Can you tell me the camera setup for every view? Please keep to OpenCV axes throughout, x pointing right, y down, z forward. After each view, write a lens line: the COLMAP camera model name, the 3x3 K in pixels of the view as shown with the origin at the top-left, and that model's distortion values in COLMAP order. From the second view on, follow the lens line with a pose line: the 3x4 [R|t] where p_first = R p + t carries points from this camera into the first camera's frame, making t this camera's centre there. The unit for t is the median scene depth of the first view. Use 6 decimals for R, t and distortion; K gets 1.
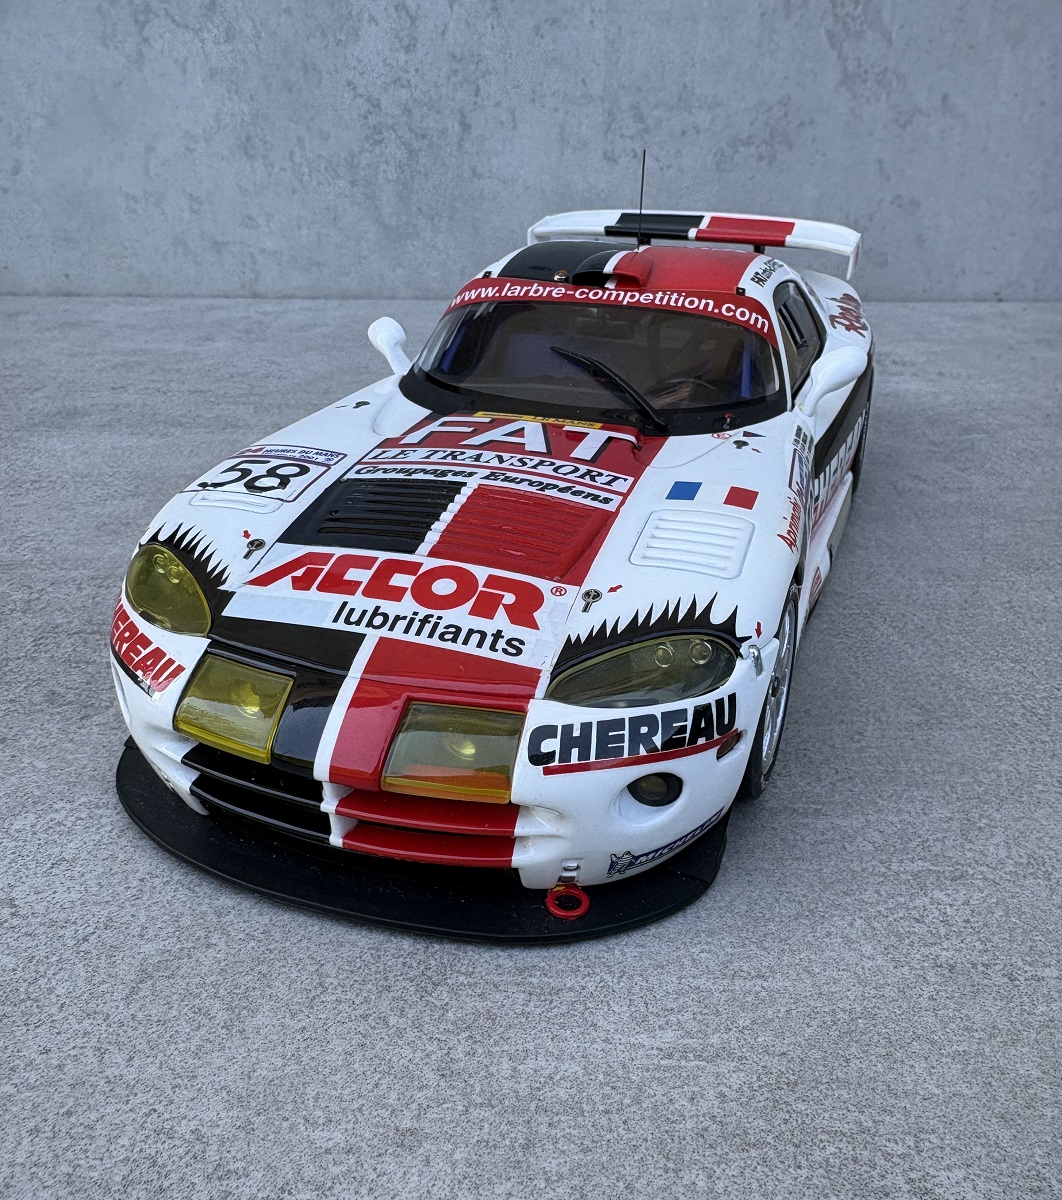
lens RADIAL K [[1060.8, 0, 531.0], [0, 1060.8, 600.8], [0, 0, 1]] dist [-0.000044, -0.004734]
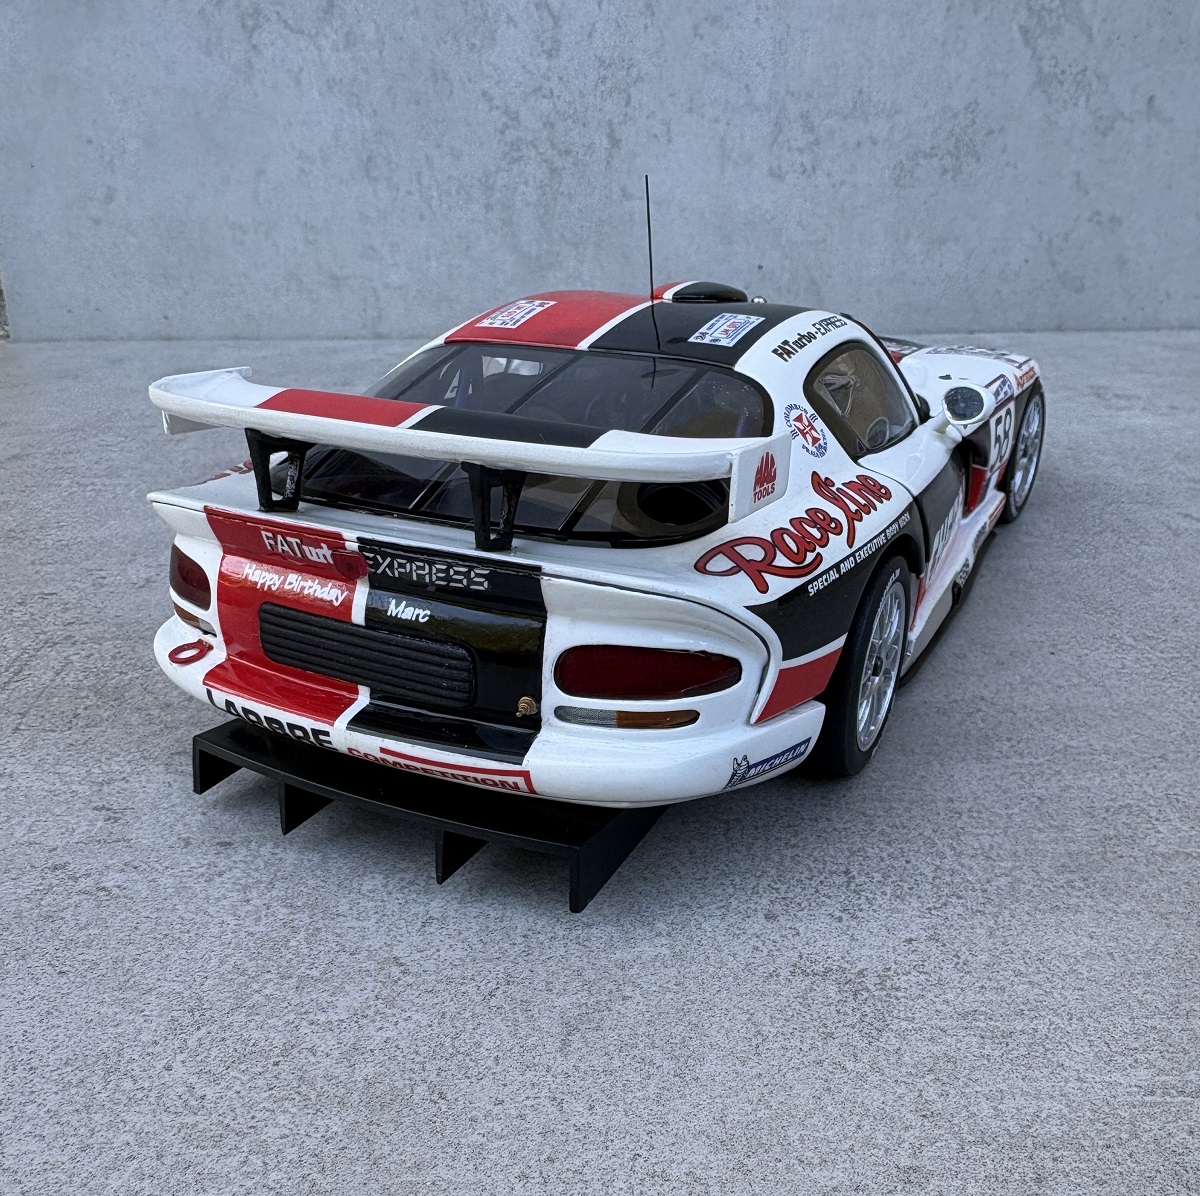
lens RADIAL K [[1201.0, 0, 601.4], [0, 1201.0, 714.9], [0, 0, 1]] dist [0.000012, -0.002214]
pose [[0.999776, -0.019375, 0.008469, -0.251102], [0.019200, 0.999611, 0.020216, 0.038909], [-0.008858, -0.020048, 0.999760, -0.049167]]
